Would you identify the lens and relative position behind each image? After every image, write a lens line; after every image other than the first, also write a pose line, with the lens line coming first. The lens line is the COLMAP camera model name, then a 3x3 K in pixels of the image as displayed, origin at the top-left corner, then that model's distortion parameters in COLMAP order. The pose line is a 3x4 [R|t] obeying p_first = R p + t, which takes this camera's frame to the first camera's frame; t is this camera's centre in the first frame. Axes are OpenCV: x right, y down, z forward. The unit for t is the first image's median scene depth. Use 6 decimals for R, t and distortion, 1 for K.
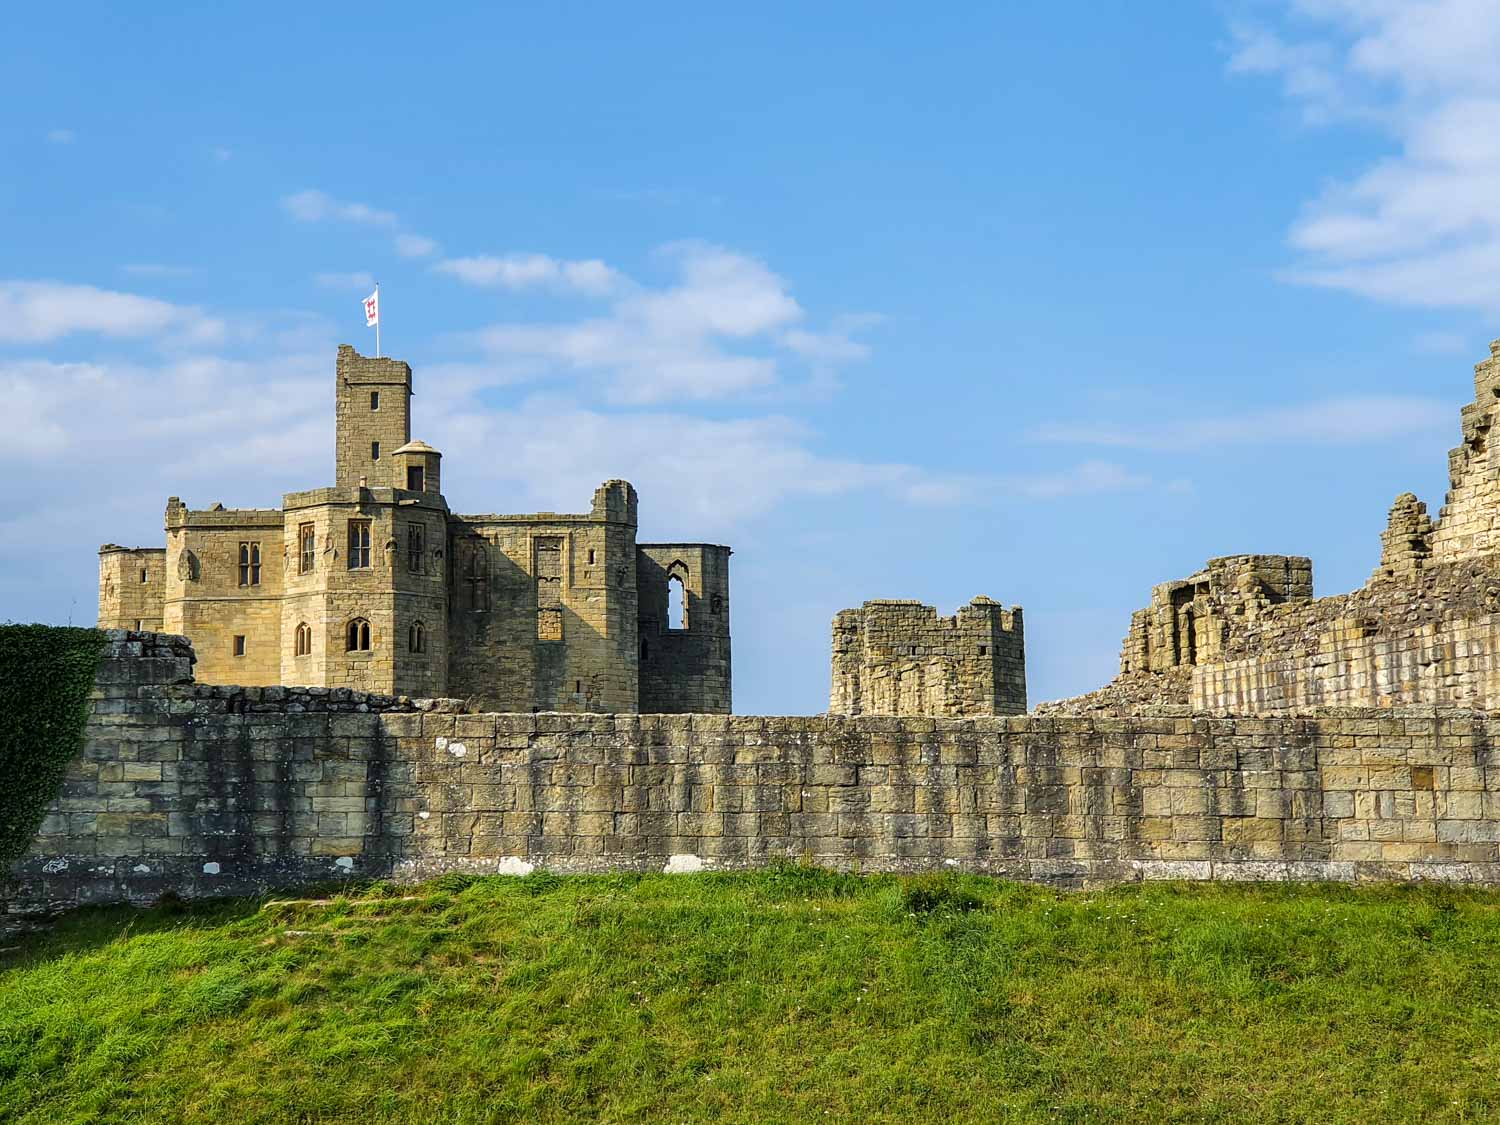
lens RADIAL K [[2409.0, 0, 742.9], [0, 2409.0, 567.1], [0, 0, 1]] dist [0.448924, 0.000000]
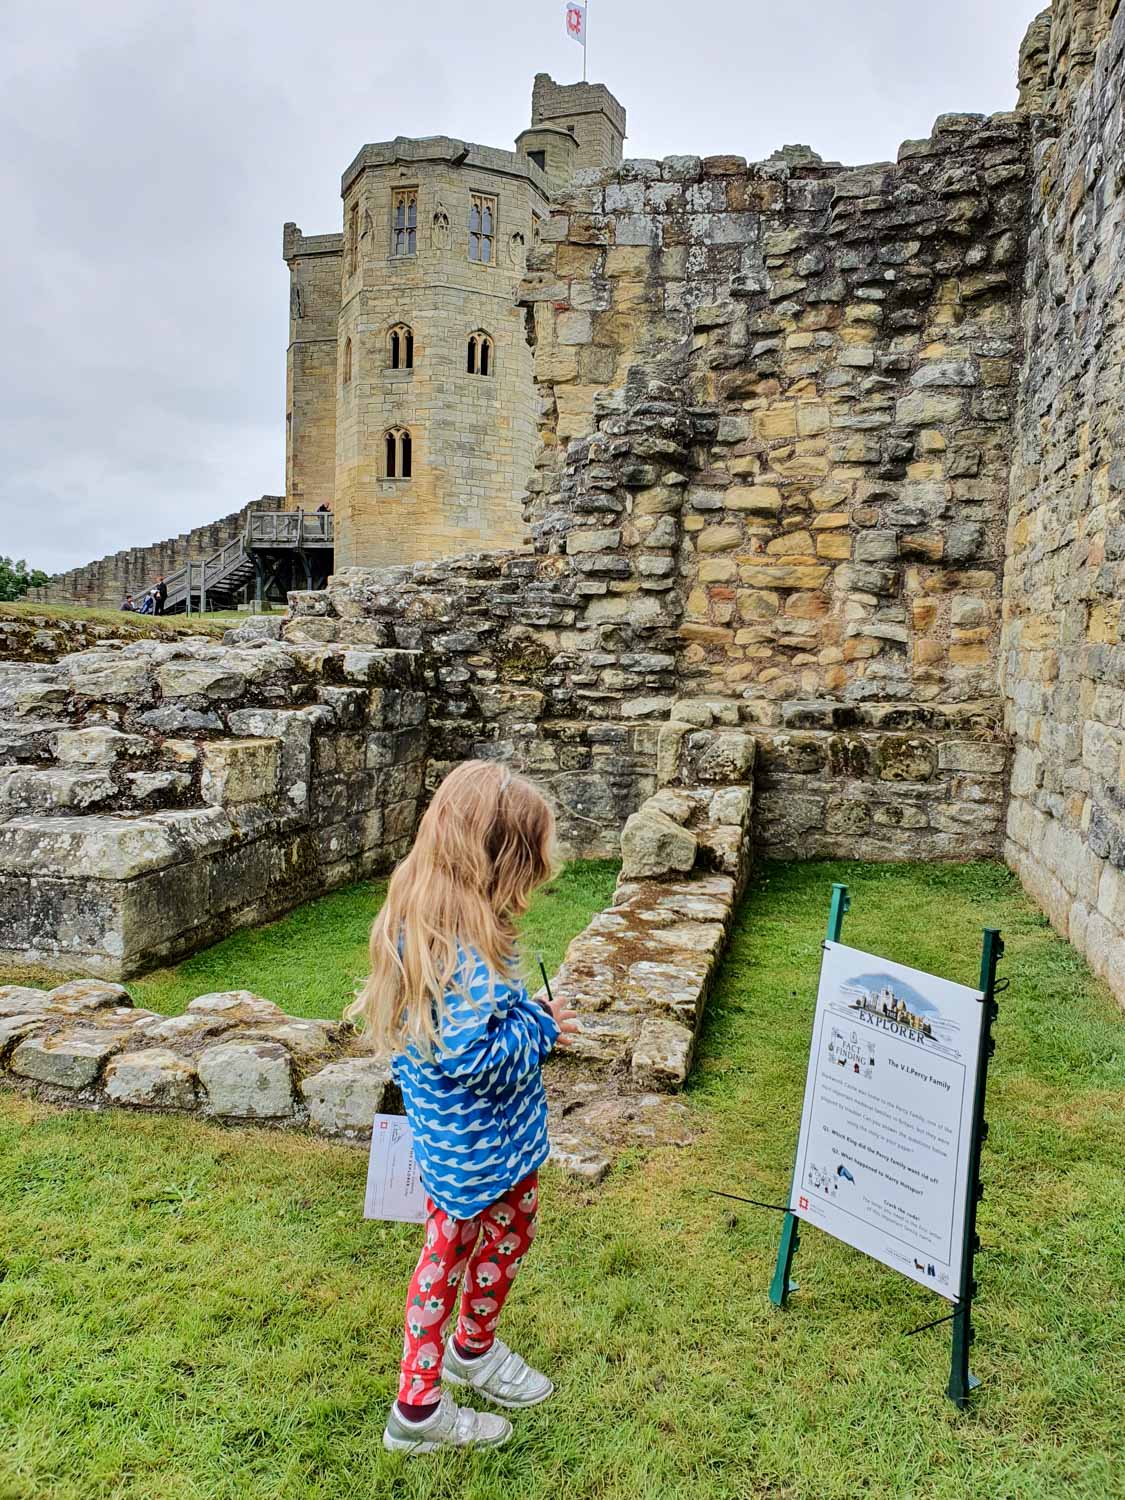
lens RADIAL K [[1234.9, 0, 586.3], [0, 1234.9, 734.5], [0, 0, 1]] dist [0.042878, -0.041375]
pose [[0.923112, 0.063765, -0.379207, 0.043428], [0.004388, 0.984344, 0.176203, 0.072914], [0.384506, -0.164319, 0.908380, 0.618383]]
